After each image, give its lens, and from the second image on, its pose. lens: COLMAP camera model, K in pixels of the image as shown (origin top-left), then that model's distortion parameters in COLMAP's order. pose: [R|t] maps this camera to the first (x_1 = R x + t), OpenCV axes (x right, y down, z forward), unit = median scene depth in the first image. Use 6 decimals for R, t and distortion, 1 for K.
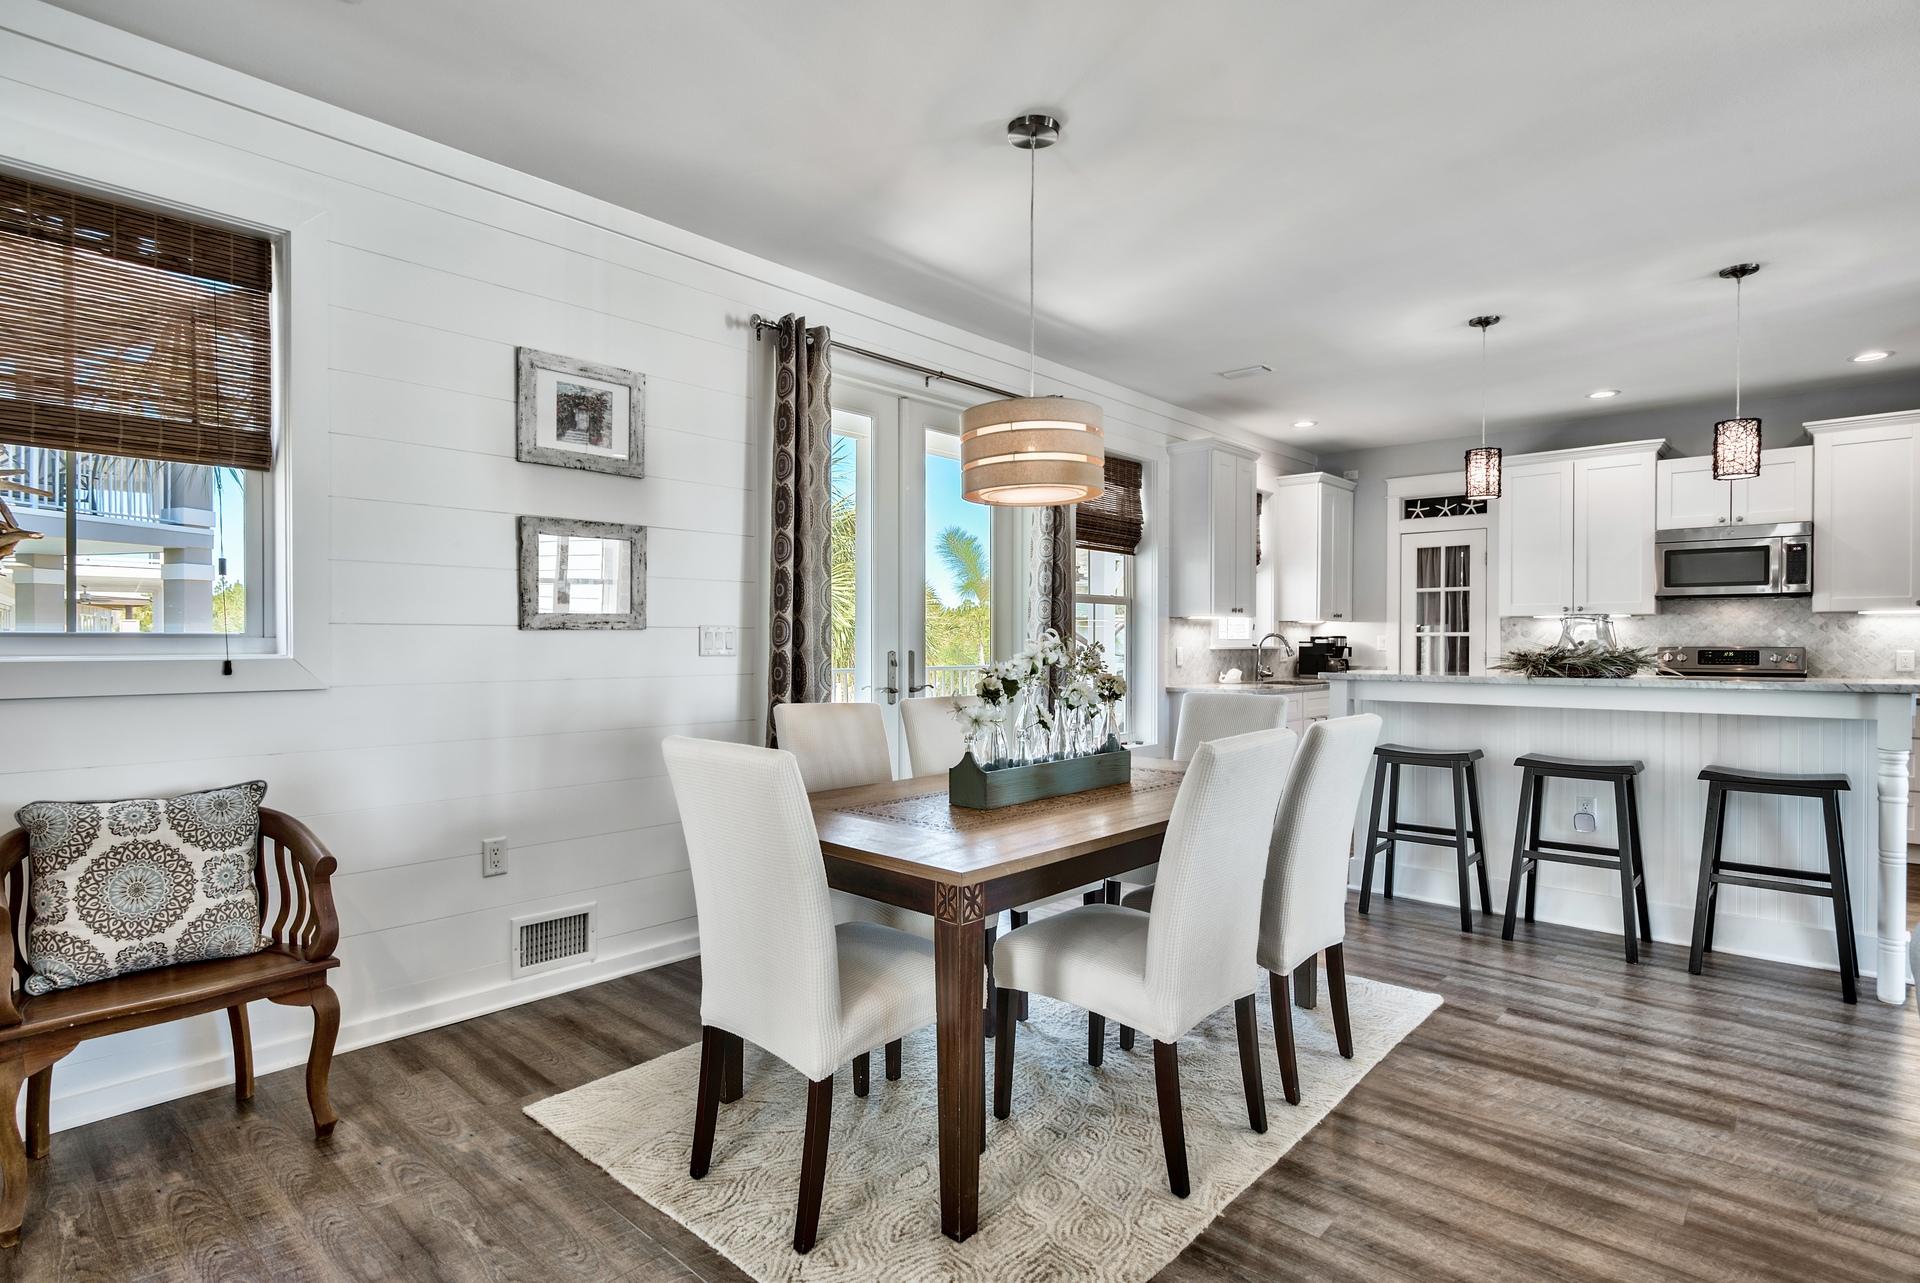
lens RADIAL K [[975.7, 0, 968.5], [0, 975.7, 650.1], [0, 0, 1]] dist [0.010921, 0.000306]
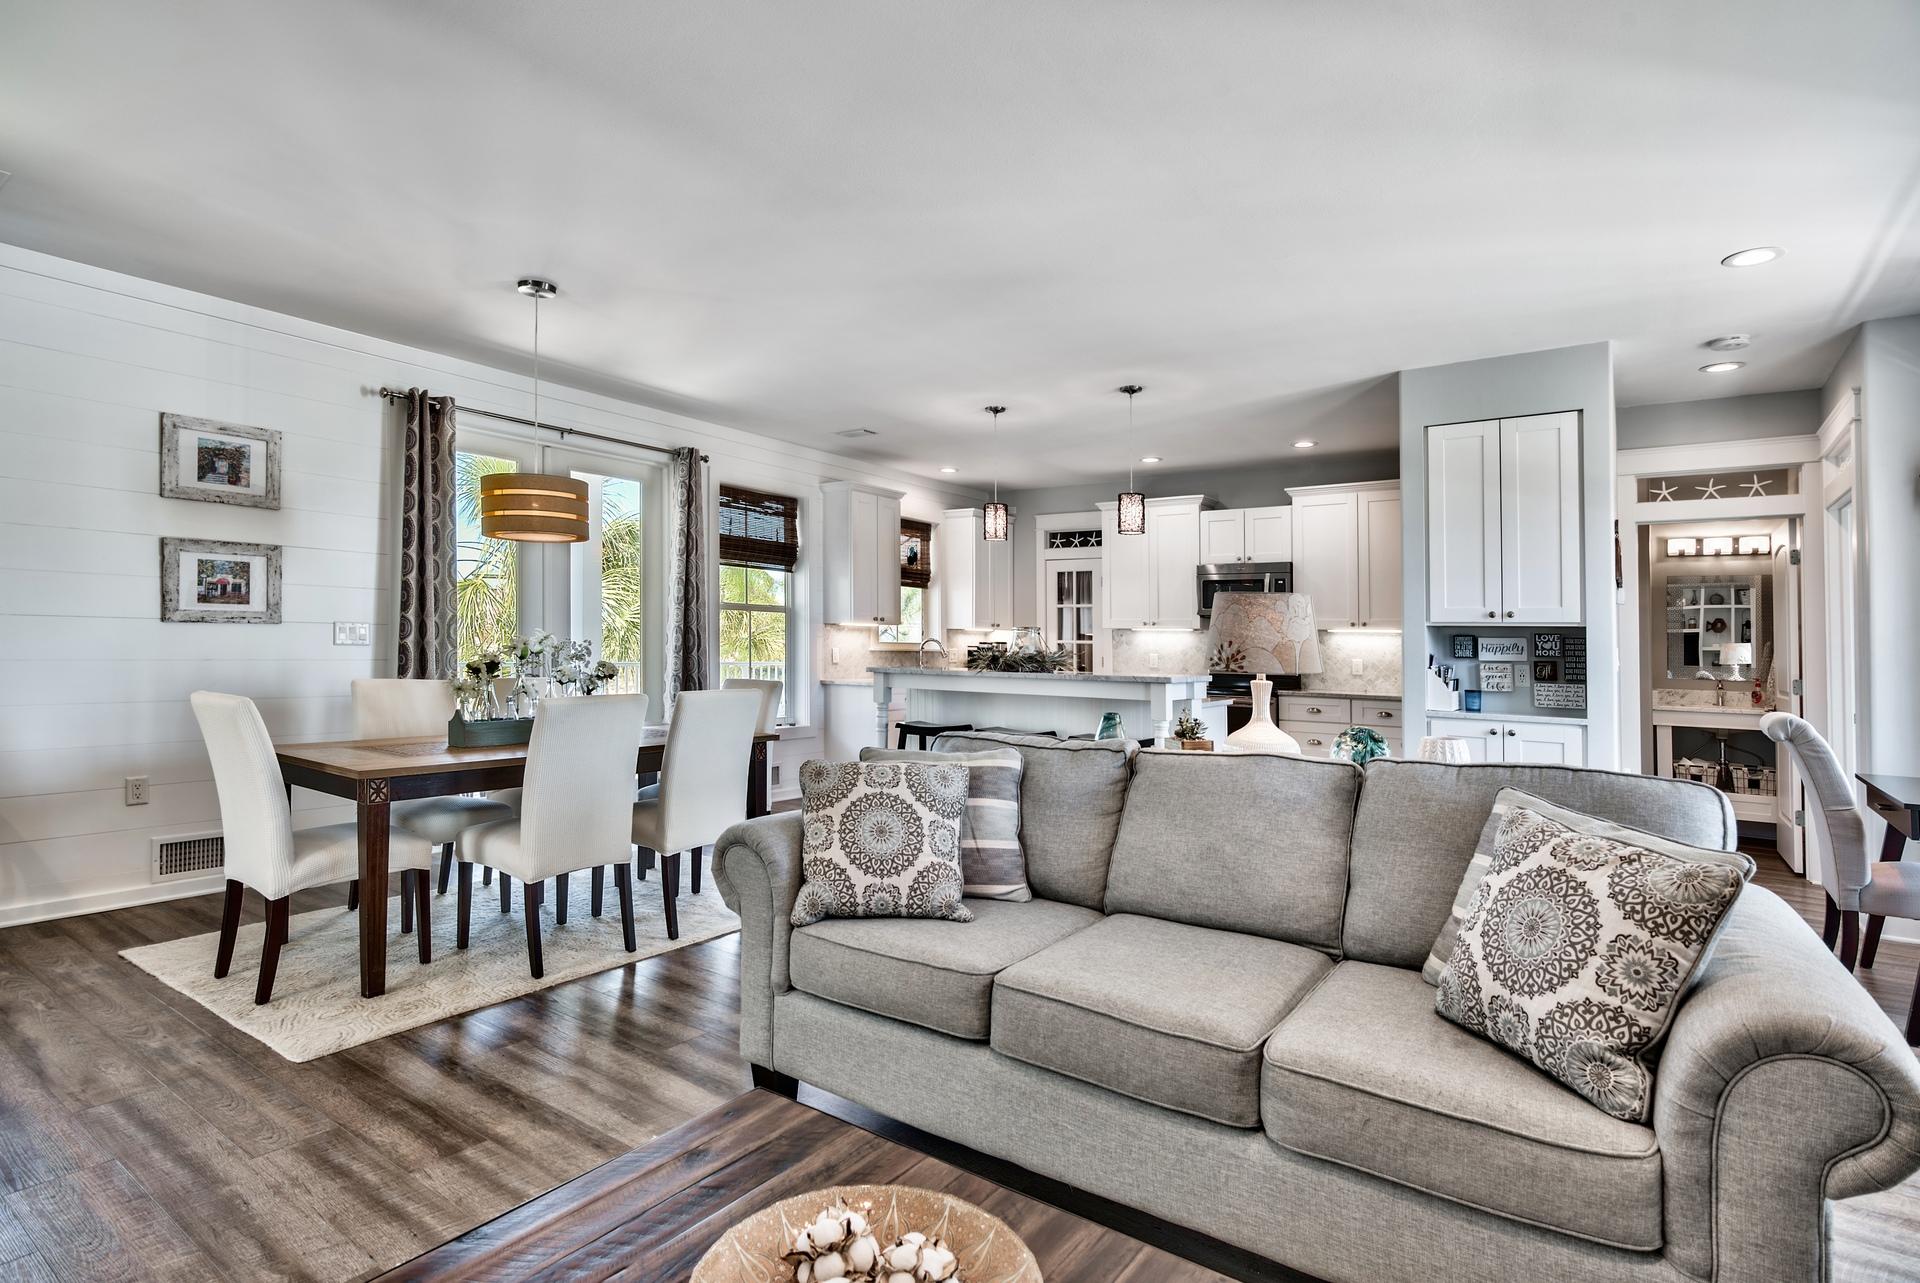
lens RADIAL K [[944.4, 0, 963.4], [0, 944.4, 652.1], [0, 0, 1]] dist [0.001737, 0.000331]
pose [[0.991882, 0.015613, 0.126202, 0.252890], [-0.015315, 0.999877, -0.003330, 0.004368], [-0.126239, 0.001371, 0.991999, -0.229694]]
